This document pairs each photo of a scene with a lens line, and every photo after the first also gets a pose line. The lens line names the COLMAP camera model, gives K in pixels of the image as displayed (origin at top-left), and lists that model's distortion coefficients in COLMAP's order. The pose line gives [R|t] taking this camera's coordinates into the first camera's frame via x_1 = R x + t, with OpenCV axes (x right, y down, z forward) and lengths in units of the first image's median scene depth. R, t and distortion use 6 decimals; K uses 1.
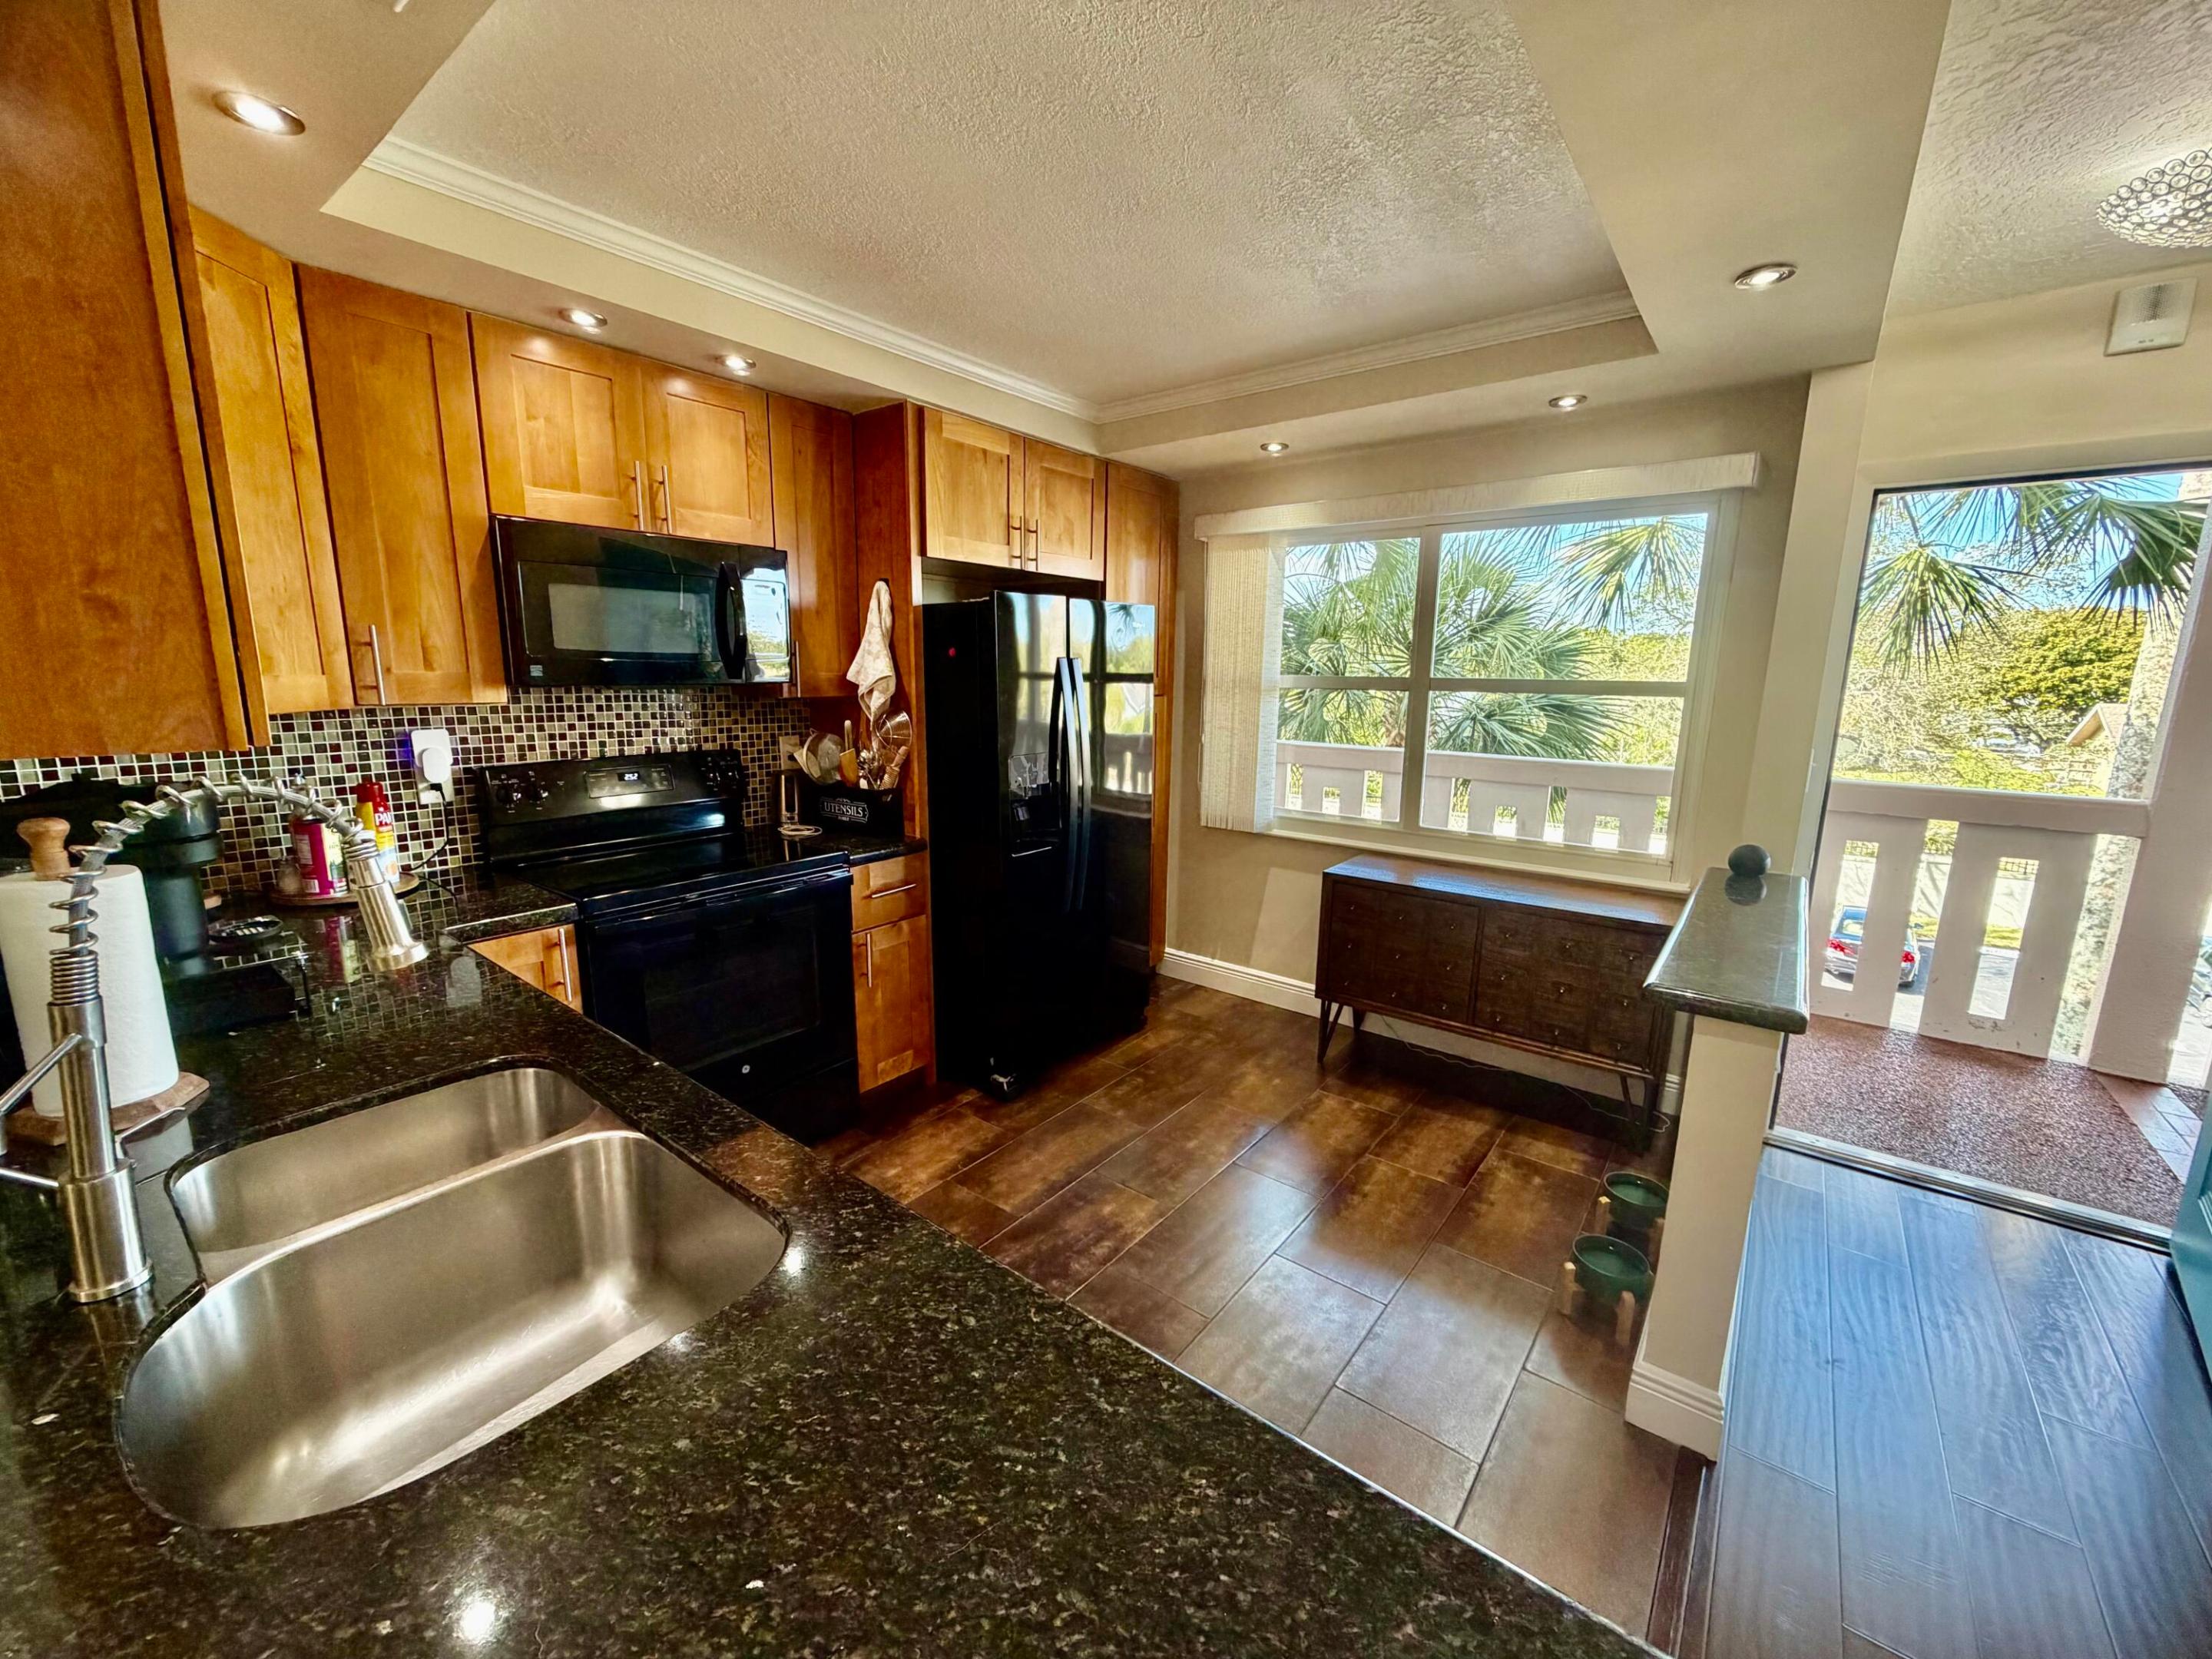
lens RADIAL K [[878.8, 0, 1104.8], [0, 878.8, 824.4], [0, 0, 1]] dist [-0.000590, -0.000287]
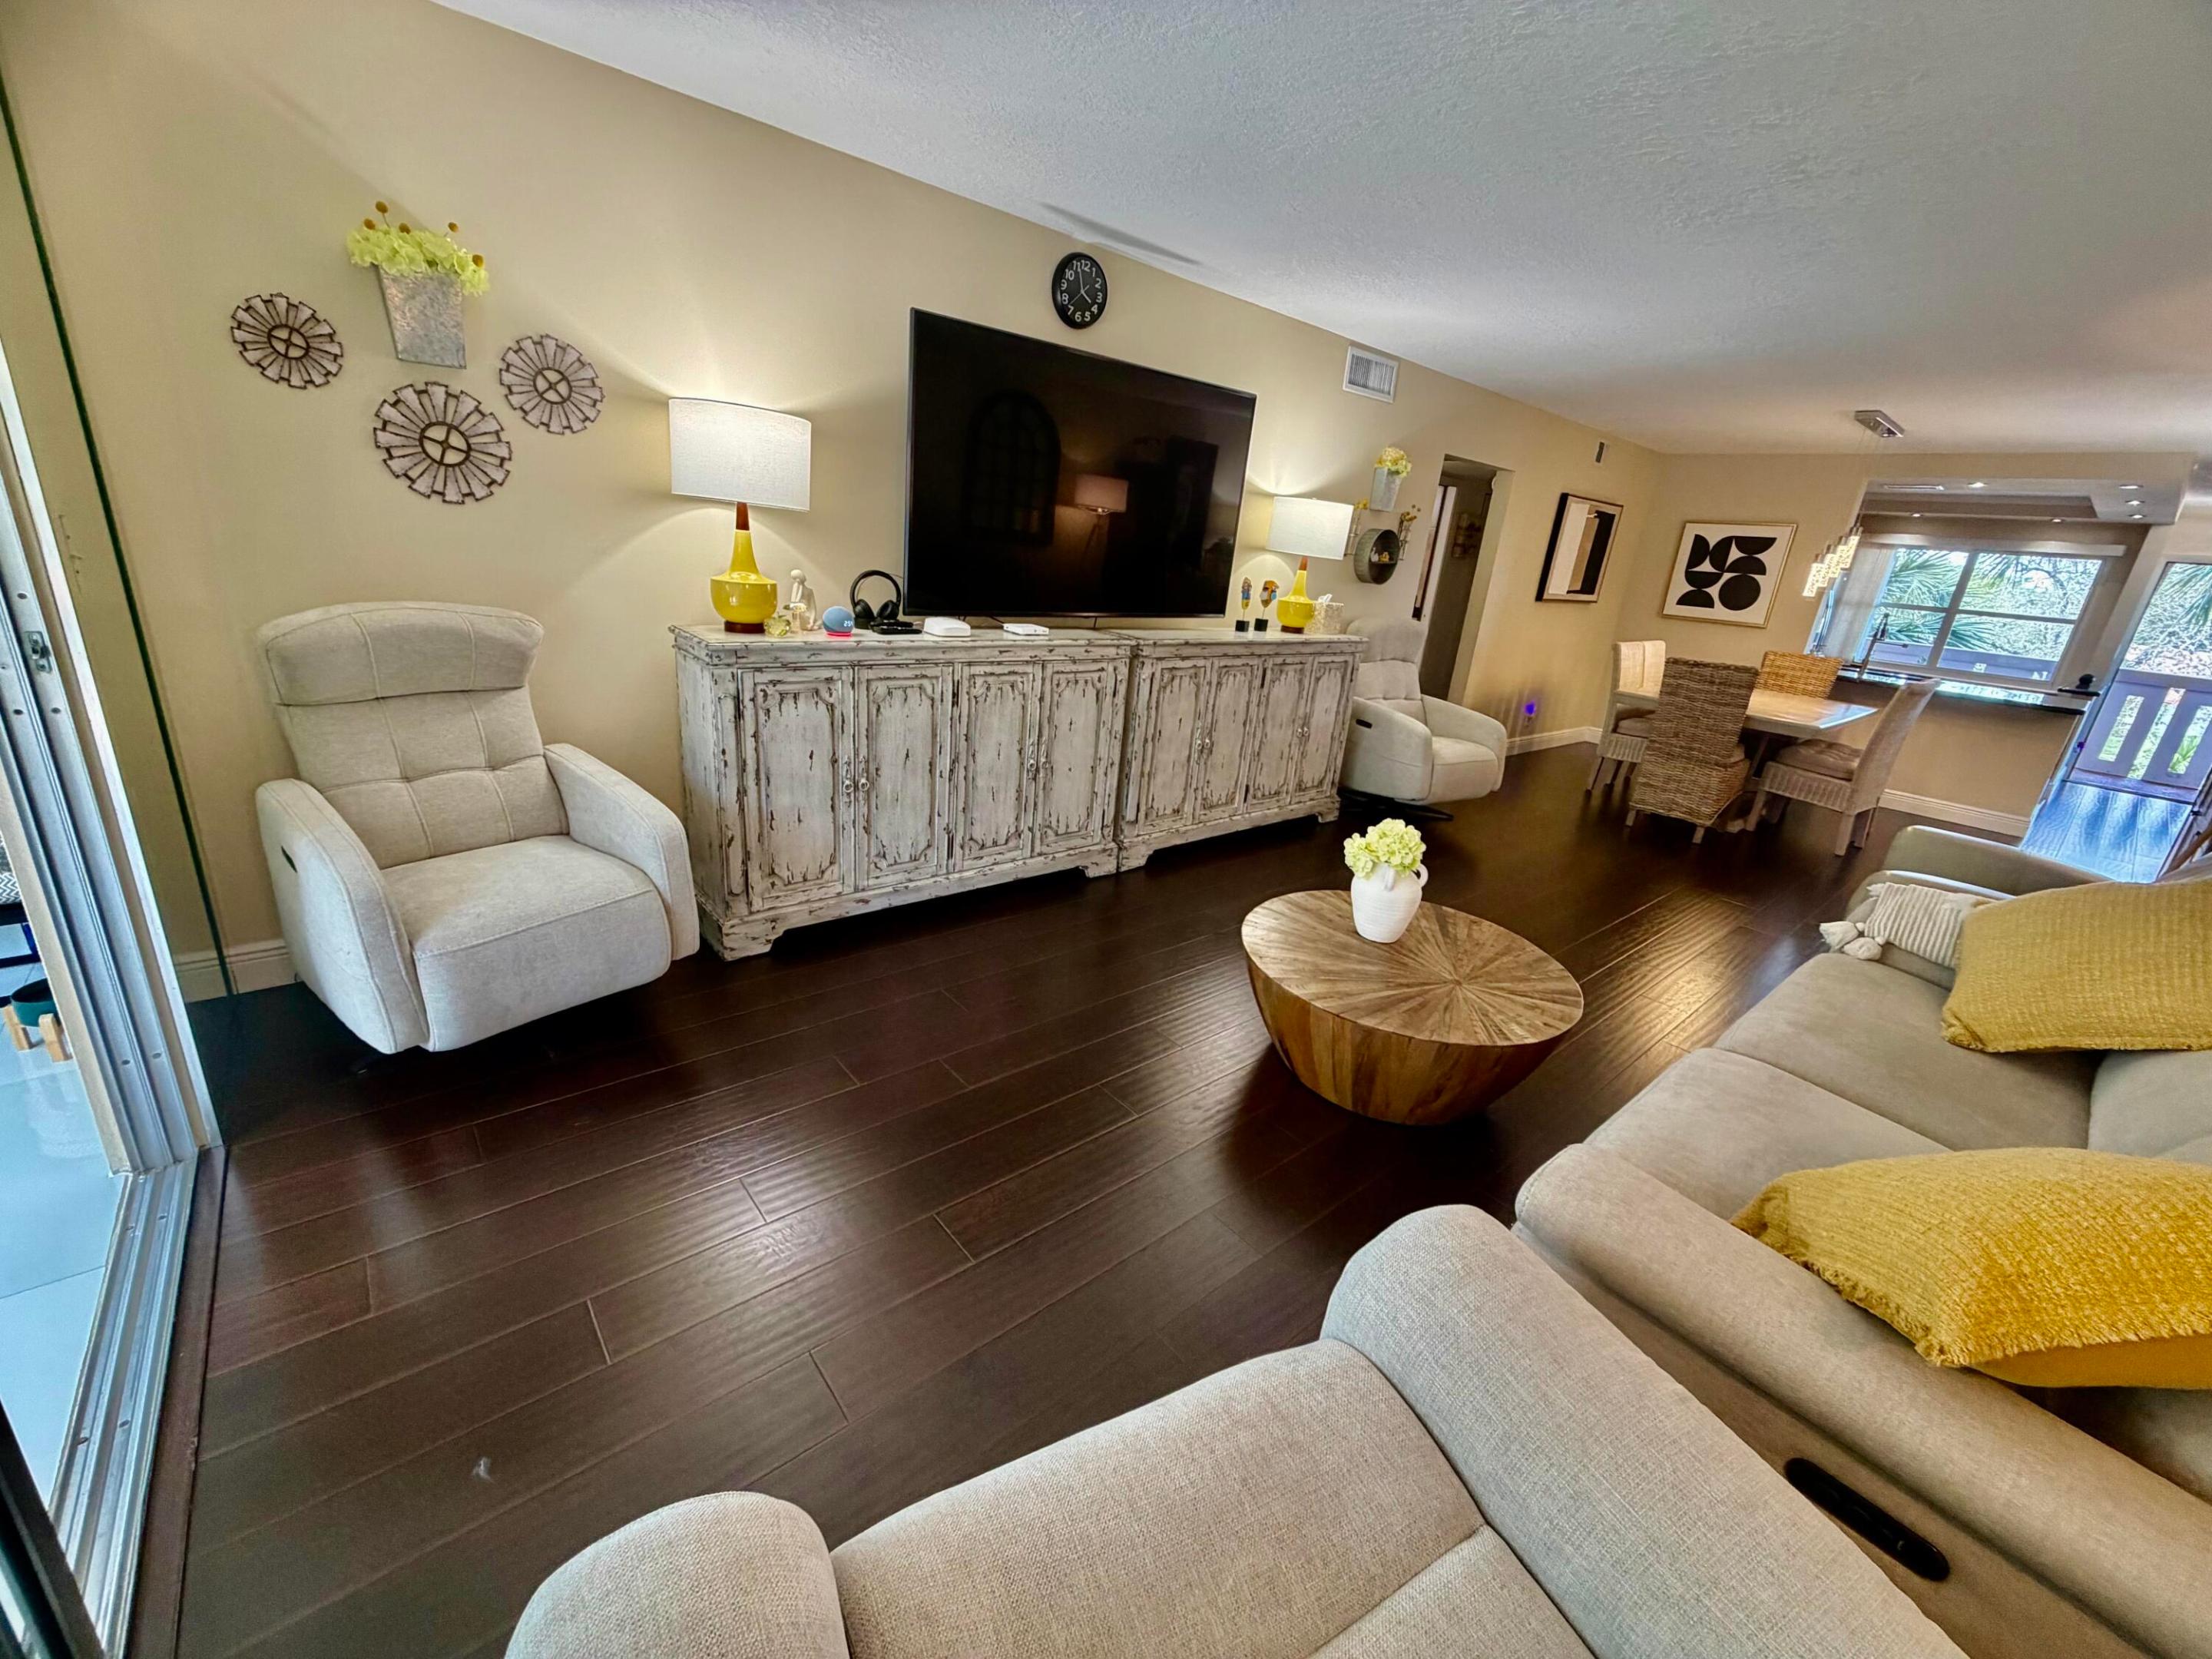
lens RADIAL K [[878.8, 0, 1102.2], [0, 878.8, 822.0], [0, 0, 1]] dist [-0.000590, -0.000287]
pose [[0.978764, 0.131351, -0.157376, -2.055120], [-0.110135, 0.984470, 0.136710, 0.477639], [0.172889, -0.116474, 0.978030, -2.613101]]
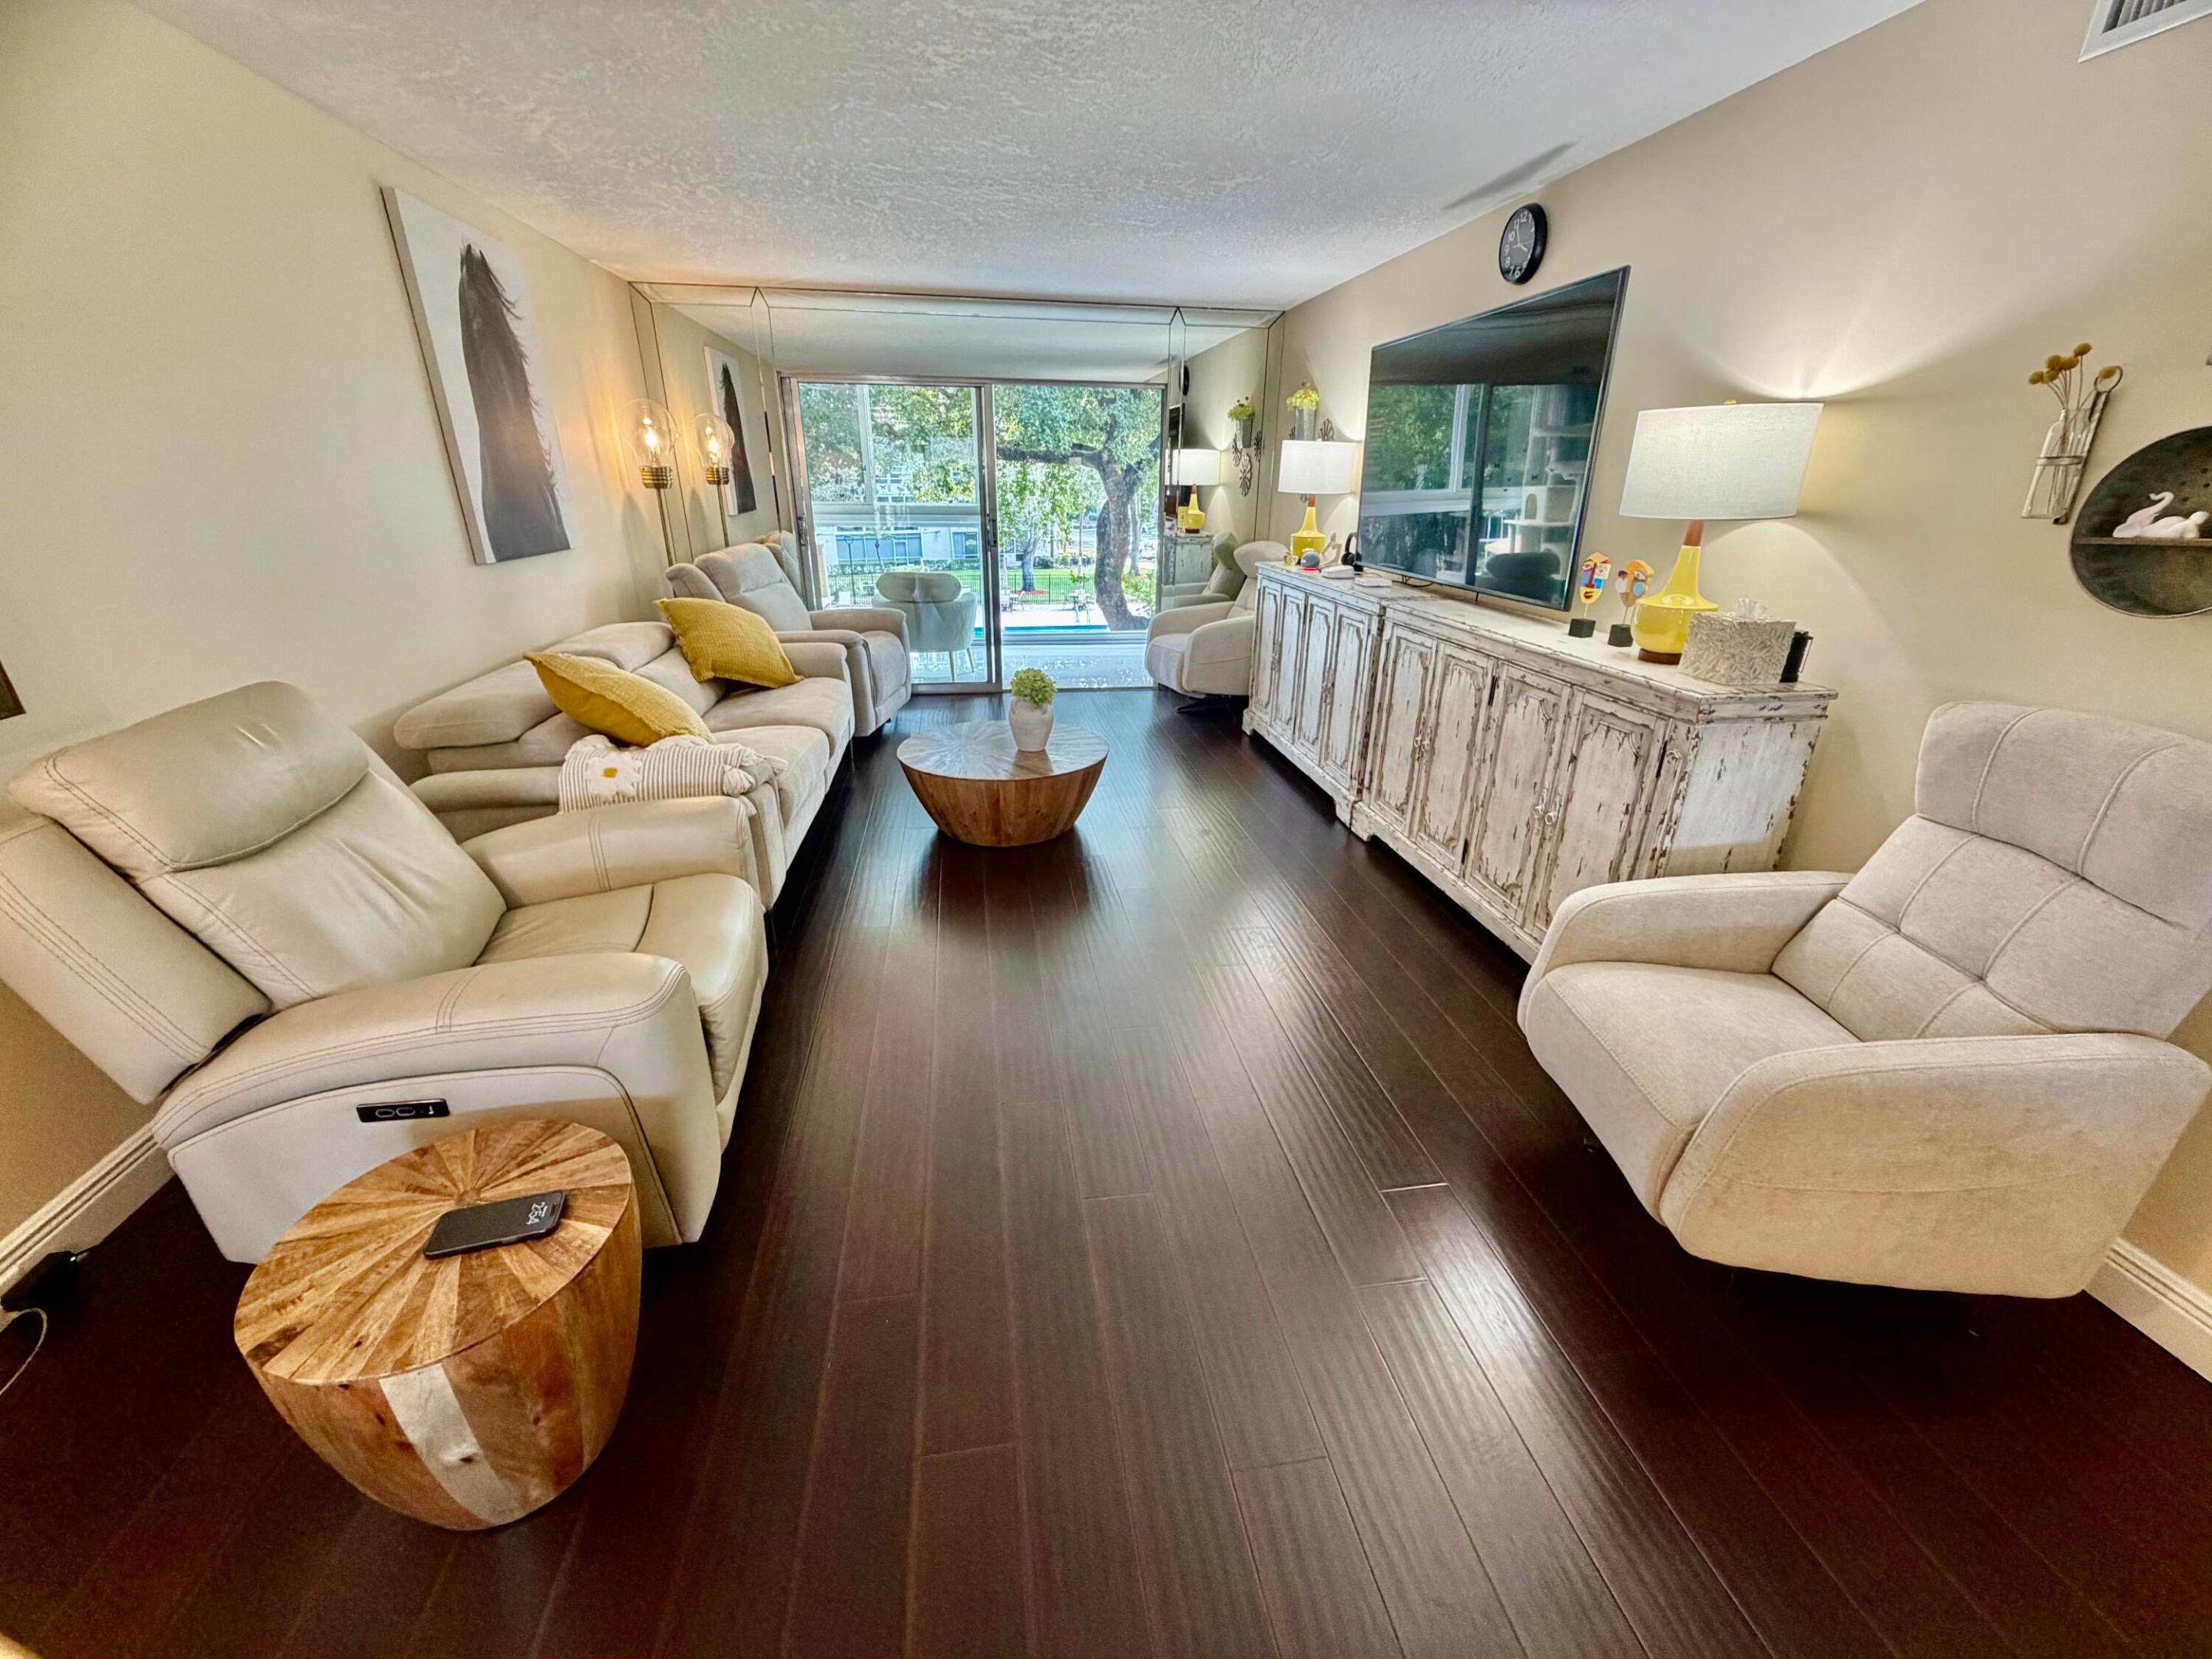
lens RADIAL K [[878.8, 0, 1105.5], [0, 878.8, 833.3], [0, 0, 1]] dist [-0.000590, -0.000287]
pose [[-0.673635, 0.262954, -0.690703, -0.934827], [-0.149312, 0.866873, 0.475645, 0.114388], [0.723824, 0.423541, -0.544694, -0.686778]]
